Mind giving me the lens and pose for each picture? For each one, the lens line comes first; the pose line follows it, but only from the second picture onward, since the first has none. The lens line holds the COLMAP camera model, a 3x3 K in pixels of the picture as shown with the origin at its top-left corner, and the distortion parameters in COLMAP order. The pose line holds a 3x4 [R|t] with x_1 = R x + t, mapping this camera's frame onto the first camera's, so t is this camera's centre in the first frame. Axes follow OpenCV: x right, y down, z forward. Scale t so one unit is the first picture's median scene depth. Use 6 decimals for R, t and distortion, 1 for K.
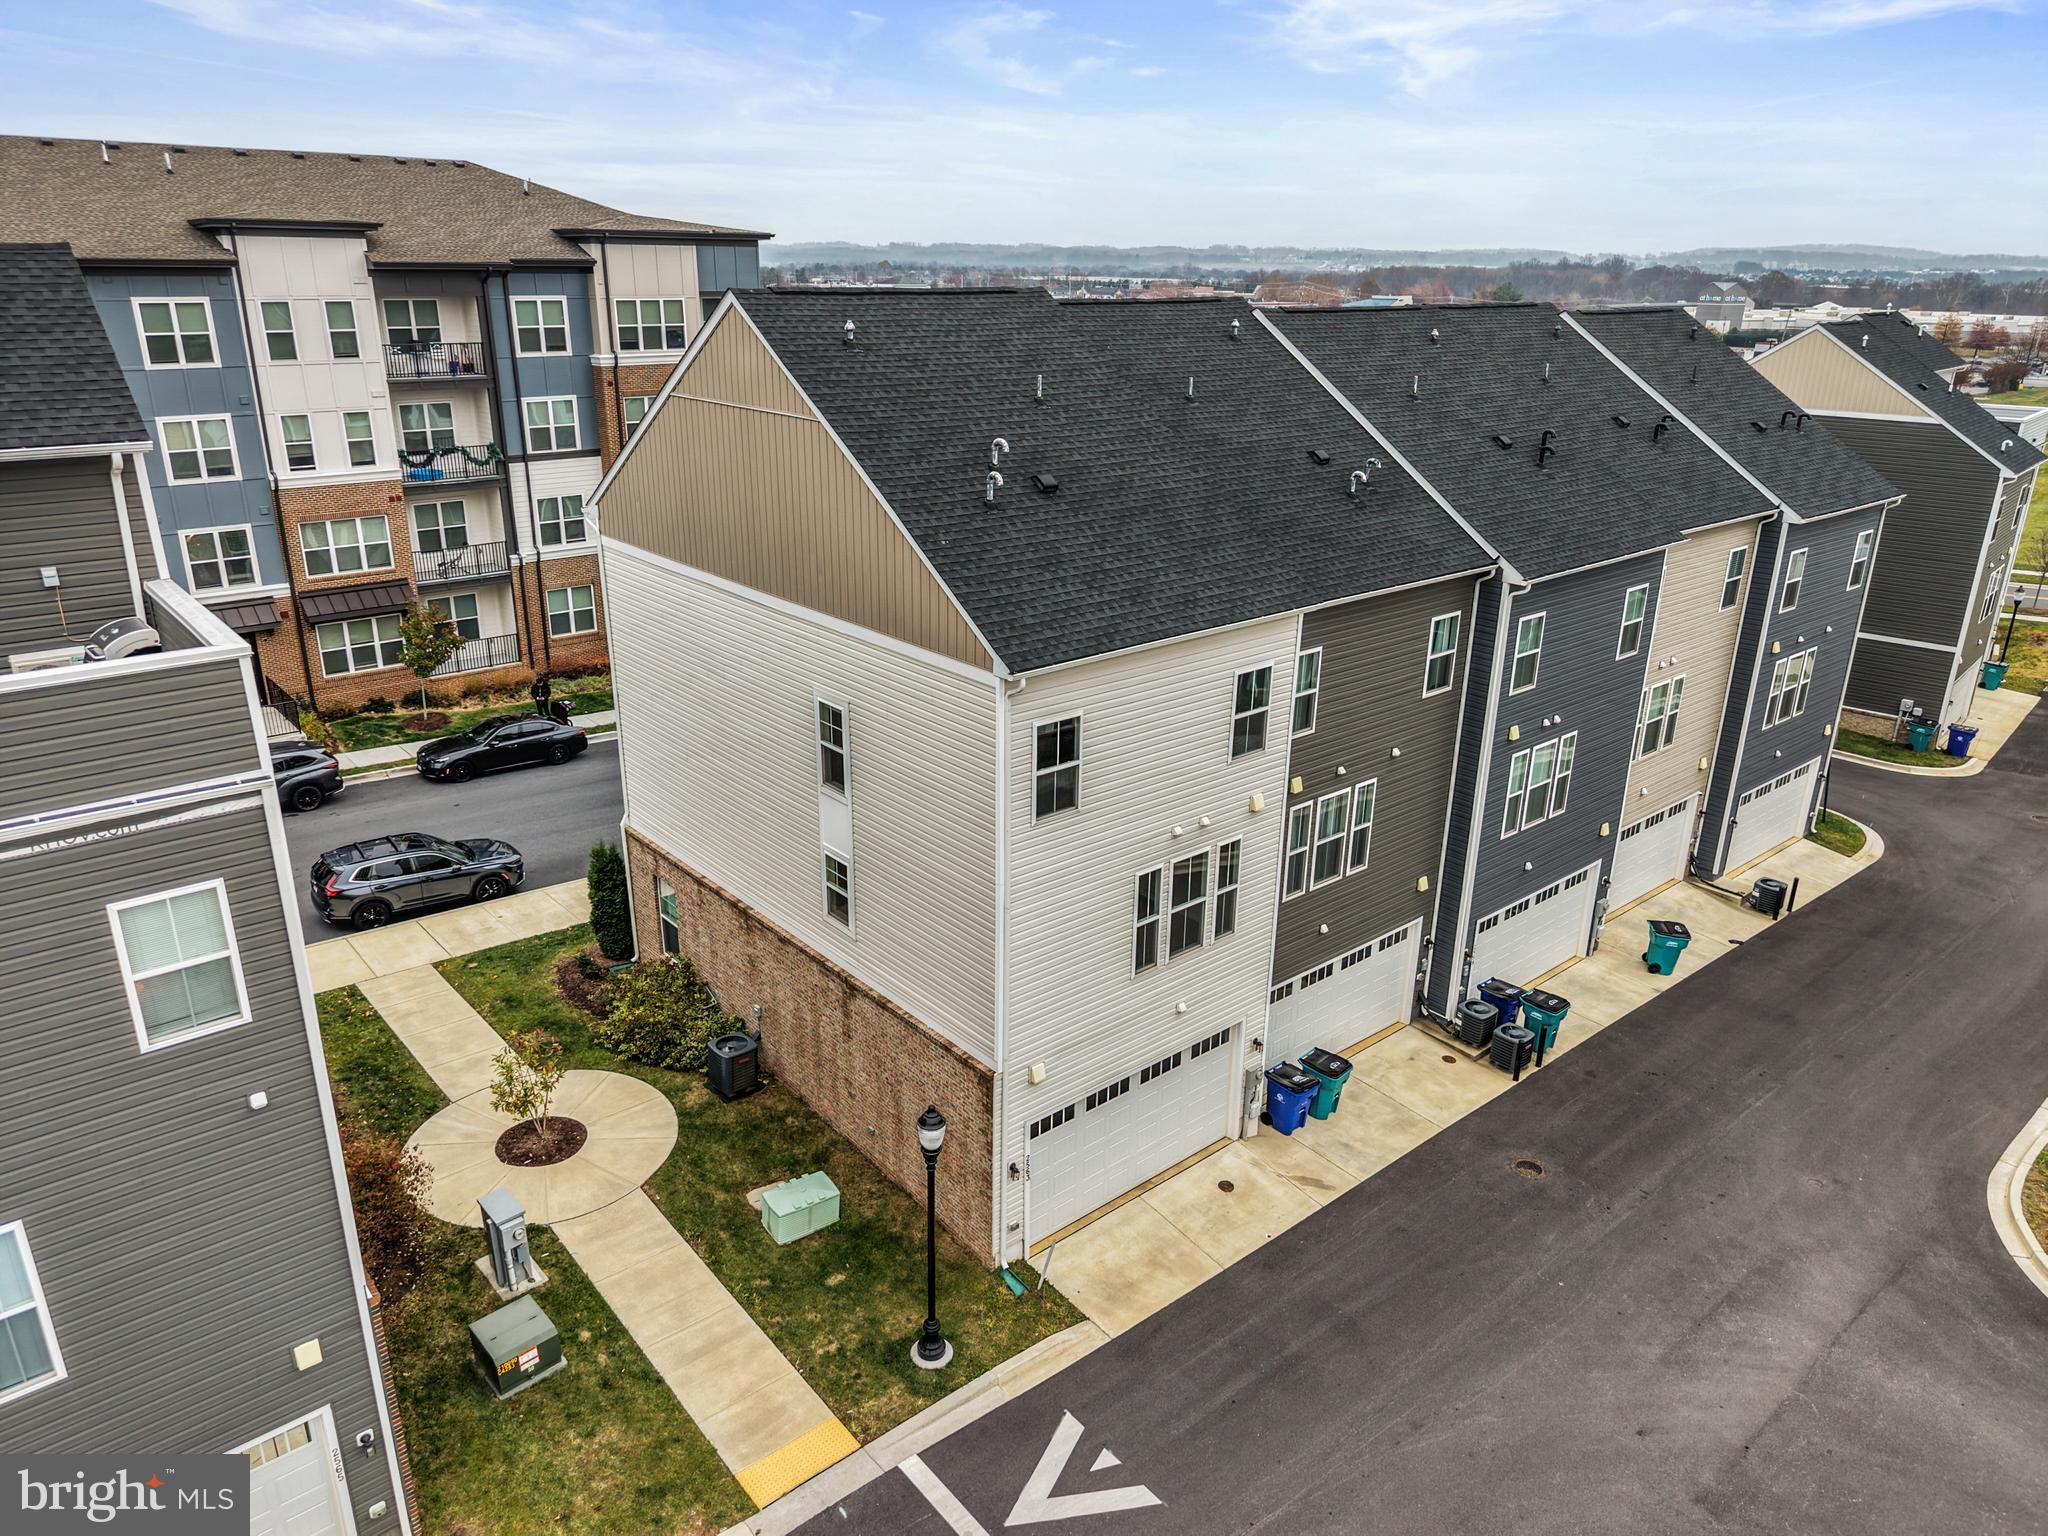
lens RADIAL K [[1400.5, 0, 1021.3], [0, 1400.5, 784.8], [0, 0, 1]] dist [0.008102, -0.004321]
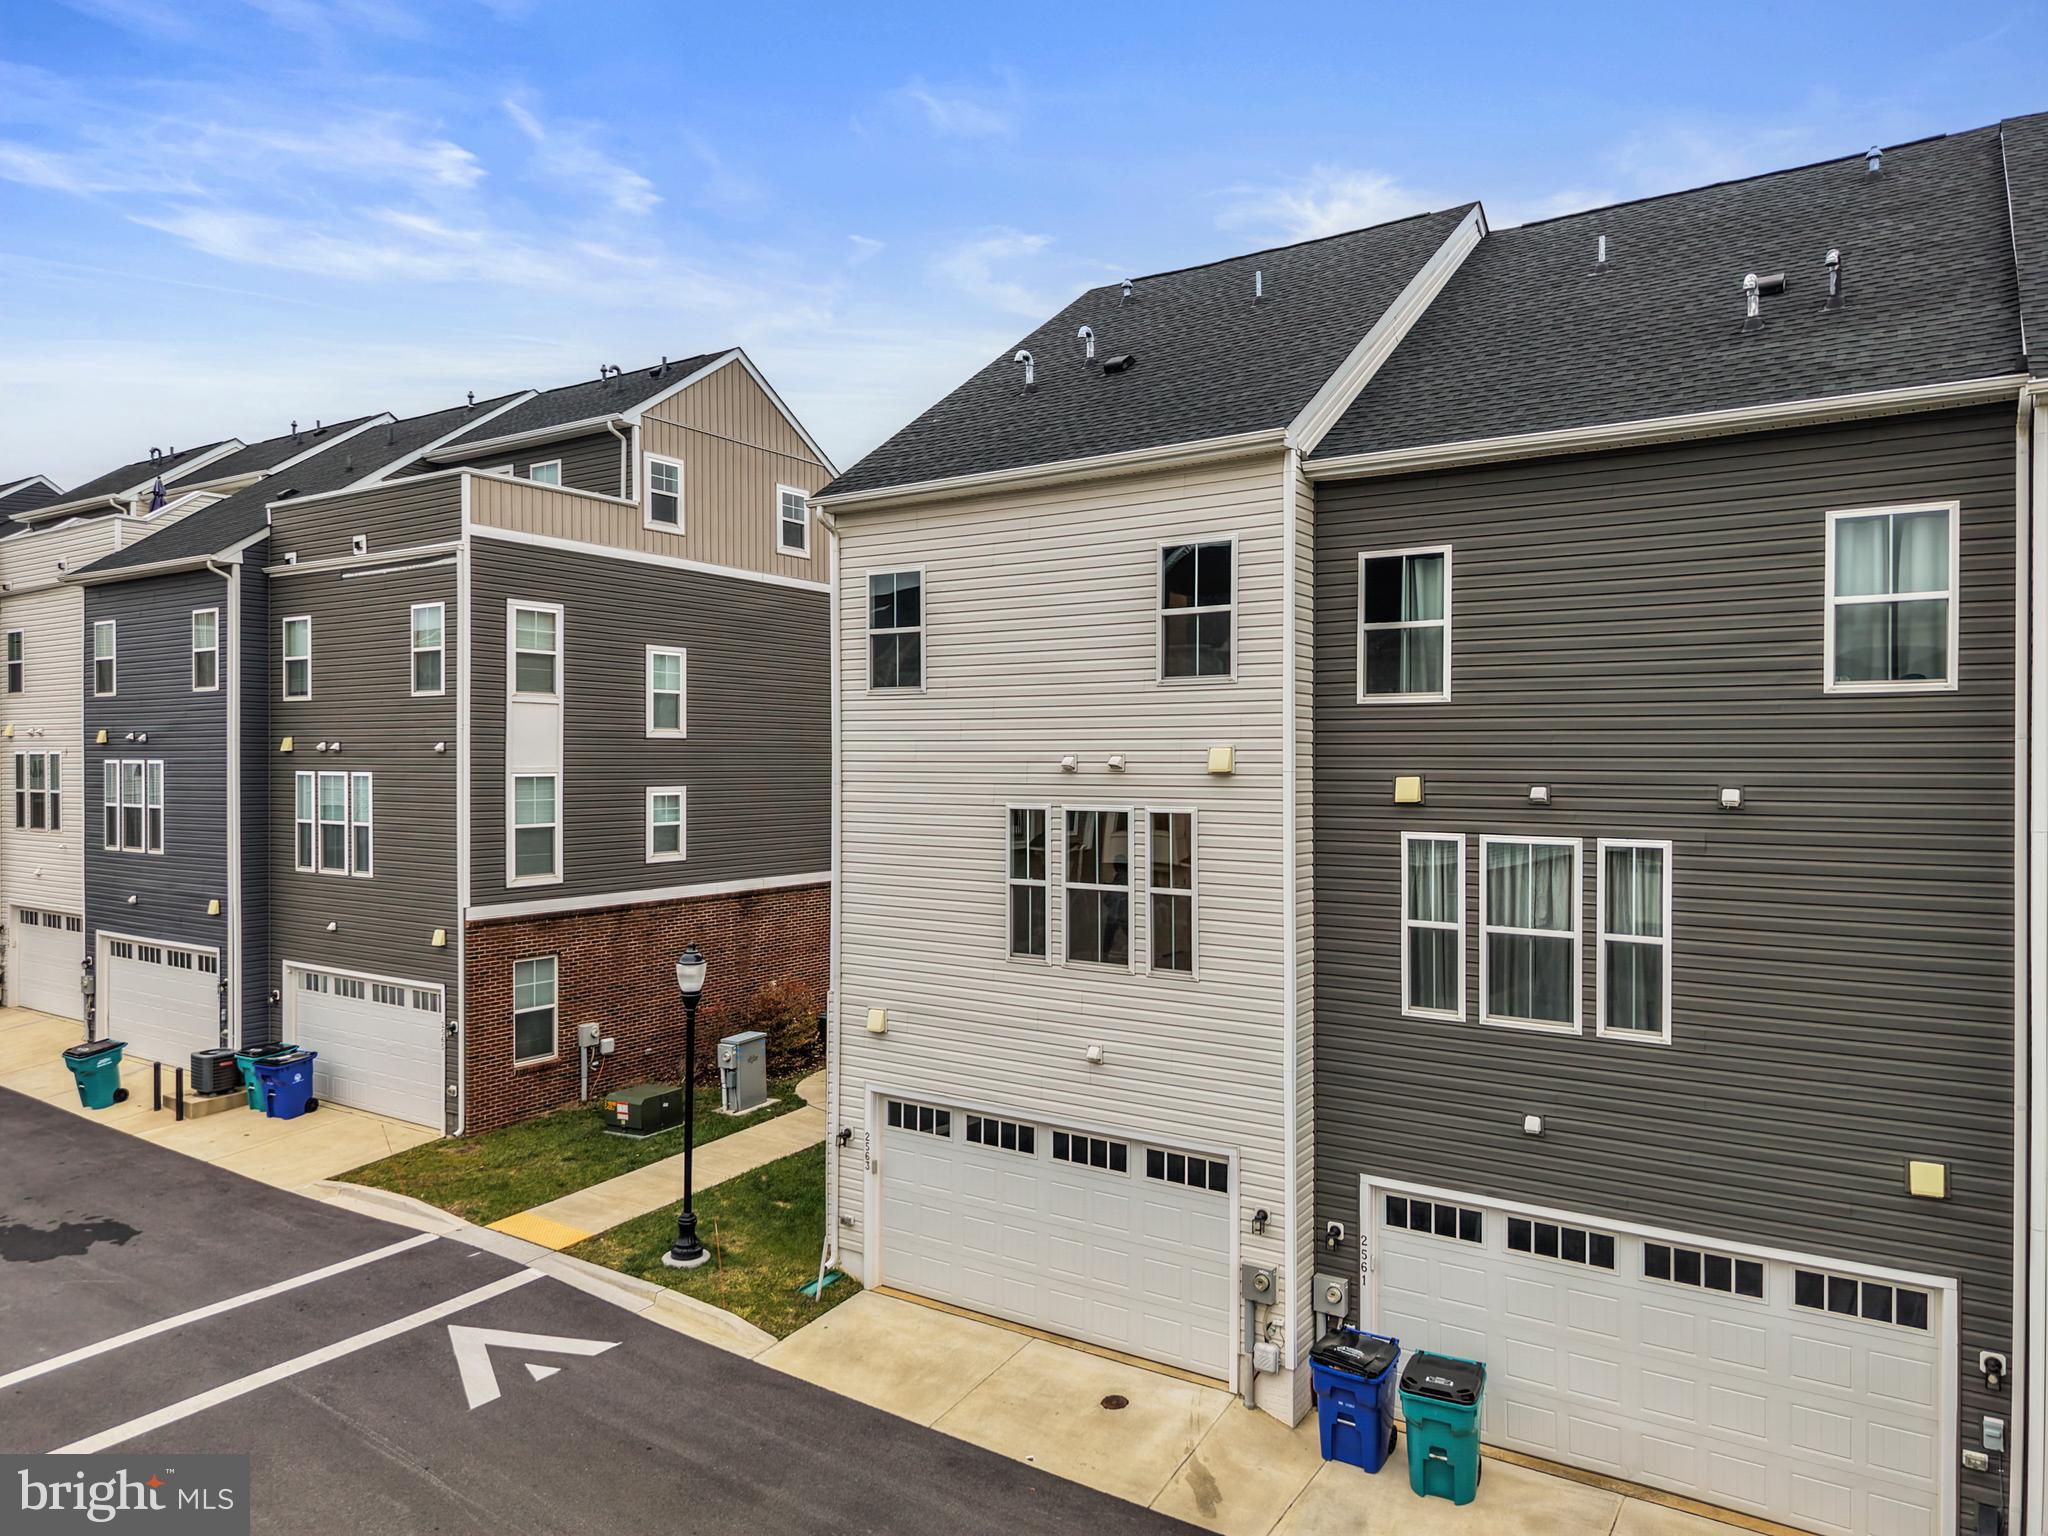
lens RADIAL K [[1453.3, 0, 1024.0], [0, 1453.3, 768.0], [0, 0, 1]] dist [0.002442, -0.001525]
pose [[0.239171, -0.000467, -0.970977, 0.817421], [-0.332103, 0.939650, -0.082256, 0.102863], [0.912417, 0.342137, 0.224582, 0.800101]]
